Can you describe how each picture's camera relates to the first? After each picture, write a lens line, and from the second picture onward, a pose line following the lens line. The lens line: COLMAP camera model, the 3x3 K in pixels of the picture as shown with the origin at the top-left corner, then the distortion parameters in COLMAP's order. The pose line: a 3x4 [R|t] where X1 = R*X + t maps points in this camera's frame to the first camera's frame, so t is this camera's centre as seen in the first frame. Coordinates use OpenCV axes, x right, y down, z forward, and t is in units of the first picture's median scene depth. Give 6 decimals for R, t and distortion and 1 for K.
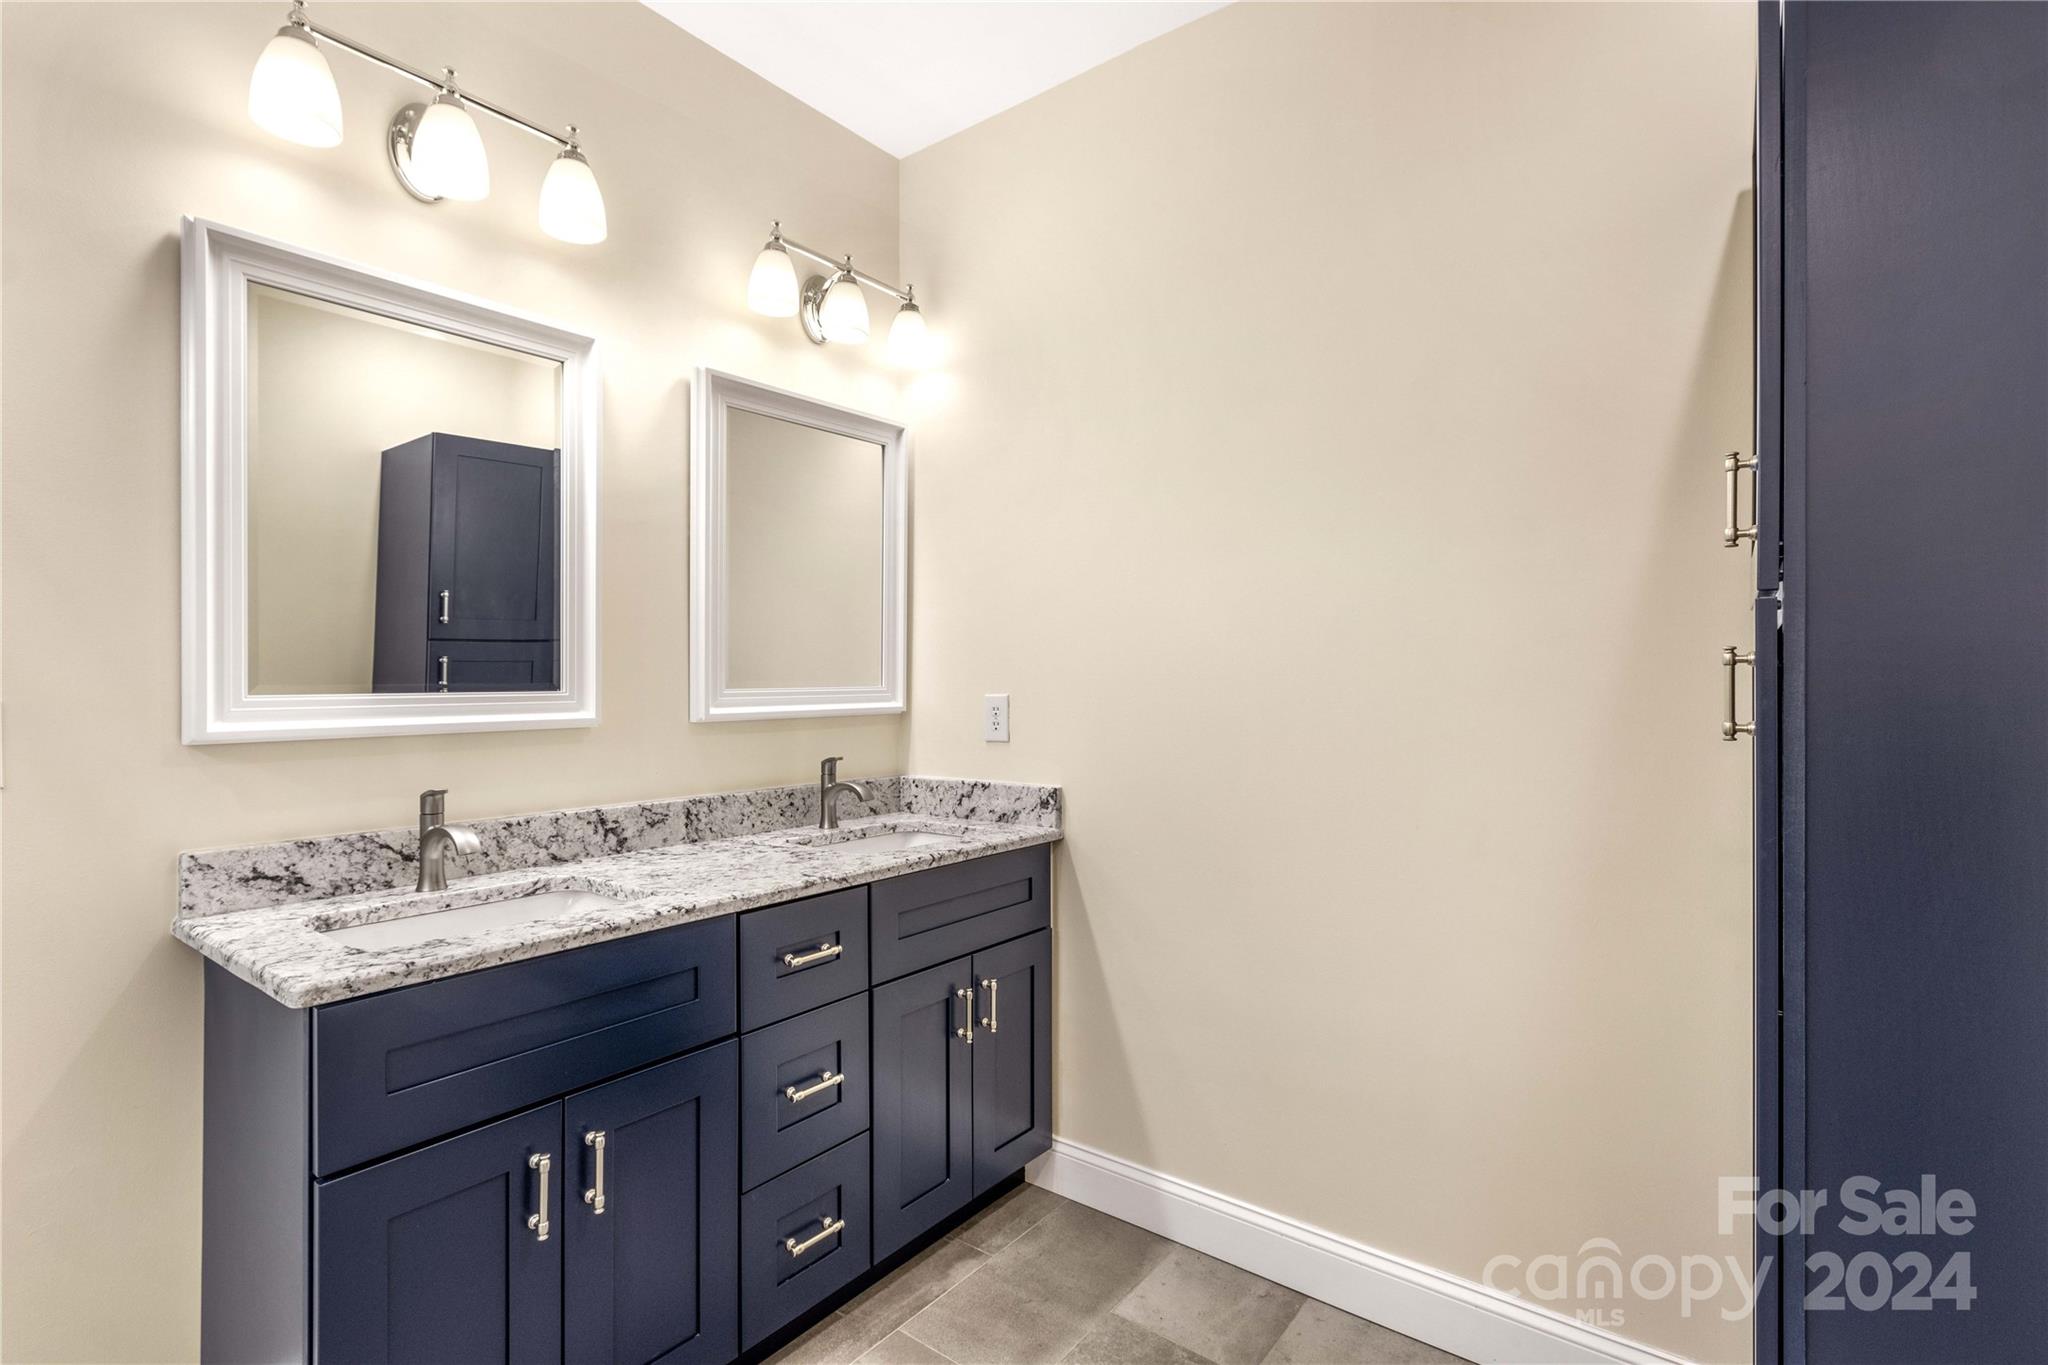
lens RADIAL K [[960.9, 0, 1018.7], [0, 960.9, 681.6], [0, 0, 1]] dist [0.000138, -0.000298]
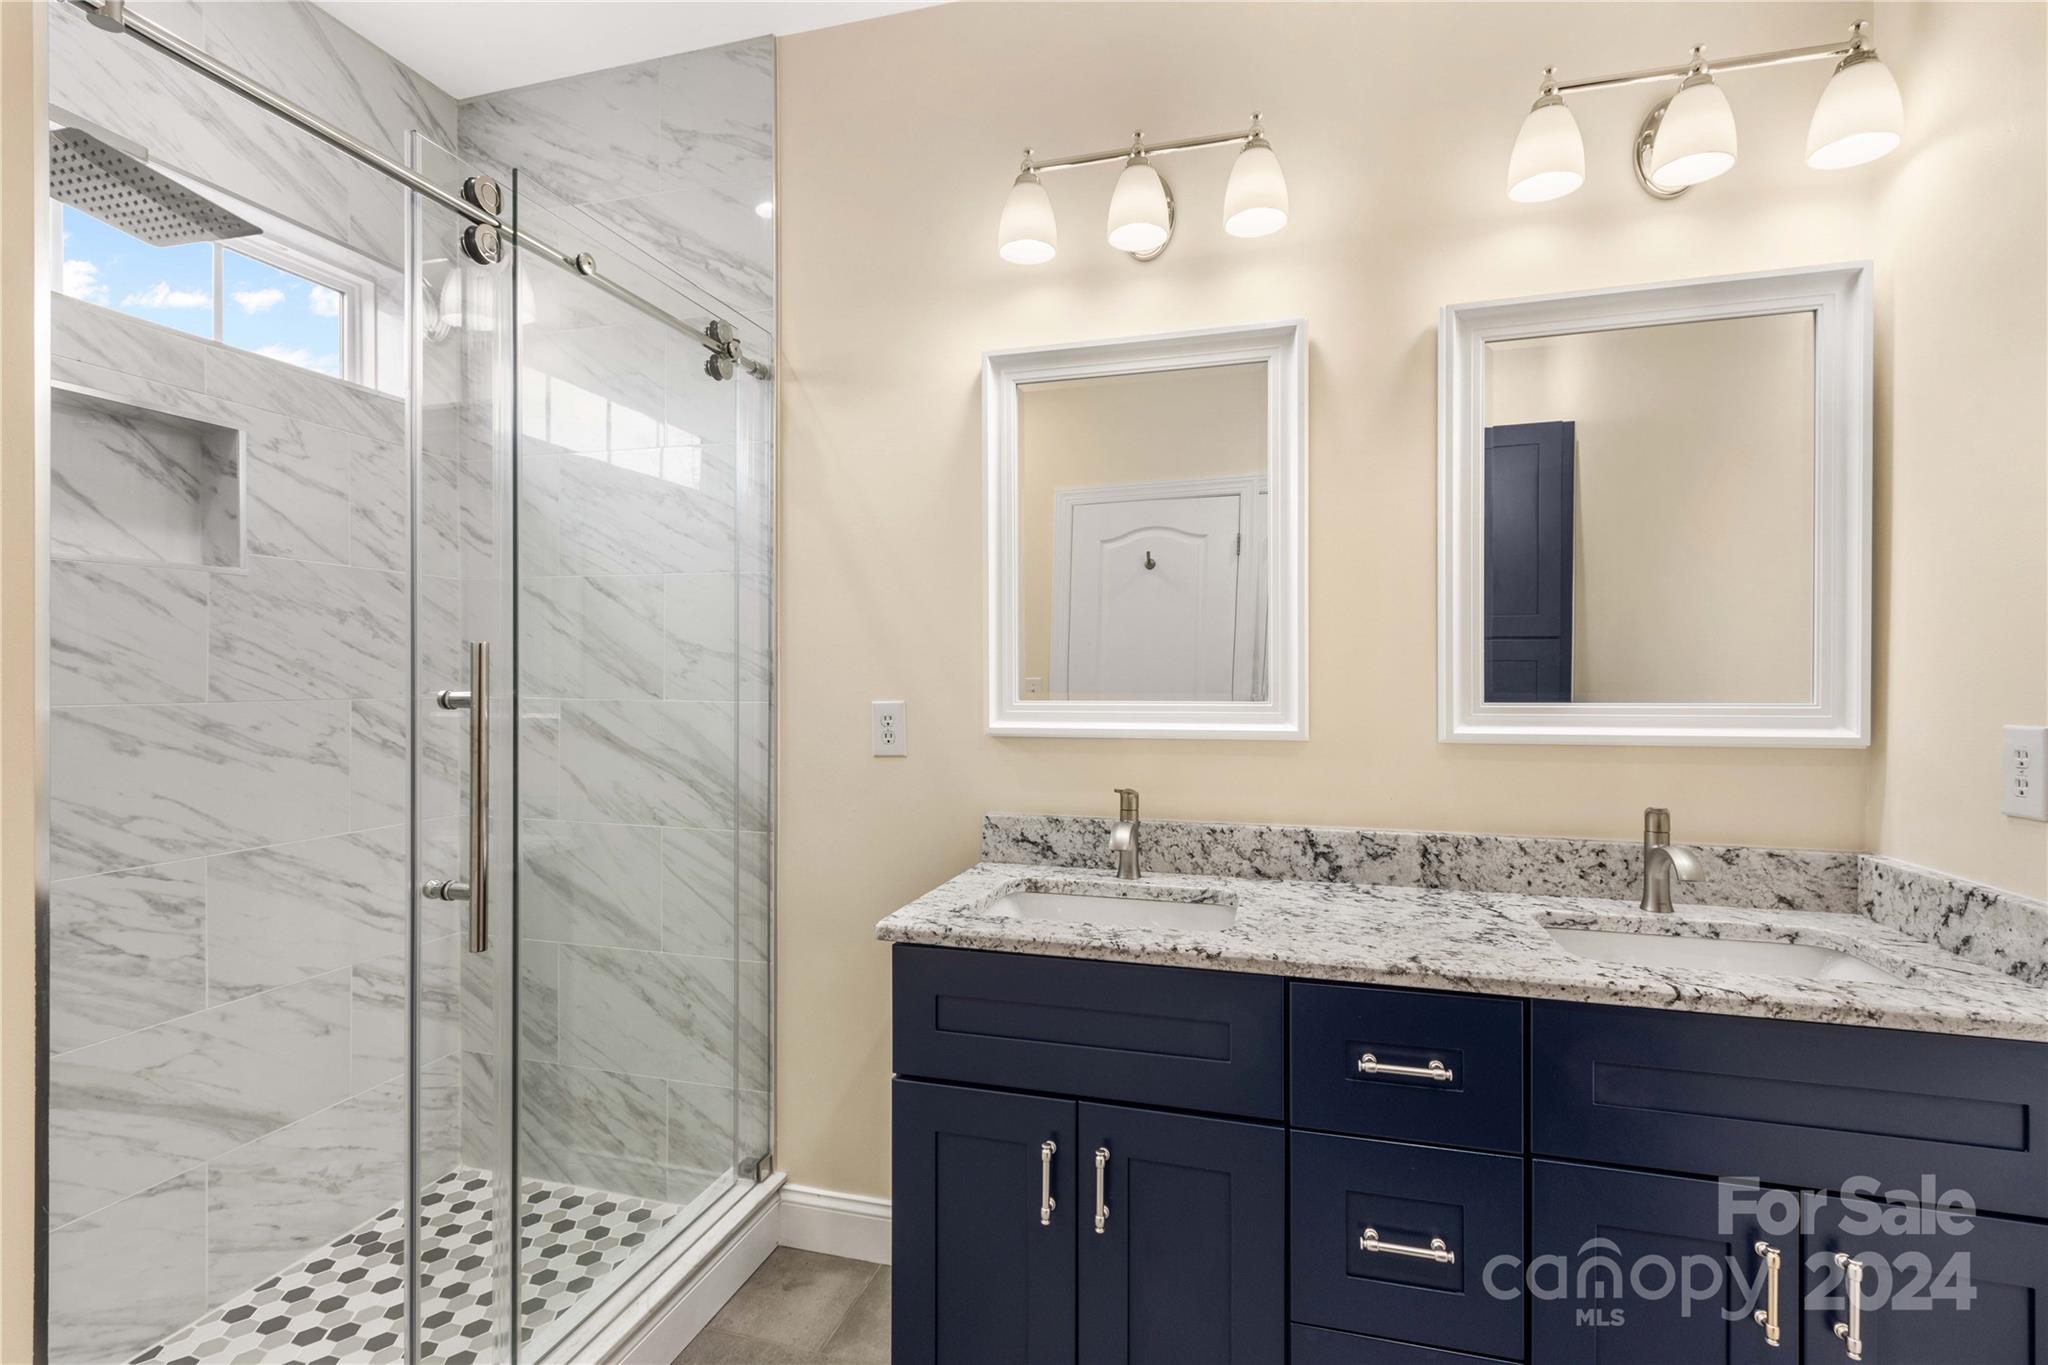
lens RADIAL K [[933.6, 0, 1035.5], [0, 933.6, 692.6], [0, 0, 1]] dist [0.001707, 0.001171]
pose [[0.378746, 0.012207, -0.925420, 0.292473], [-0.004996, 0.999925, 0.011146, -0.008575], [0.925487, 0.000402, 0.378779, 0.403214]]
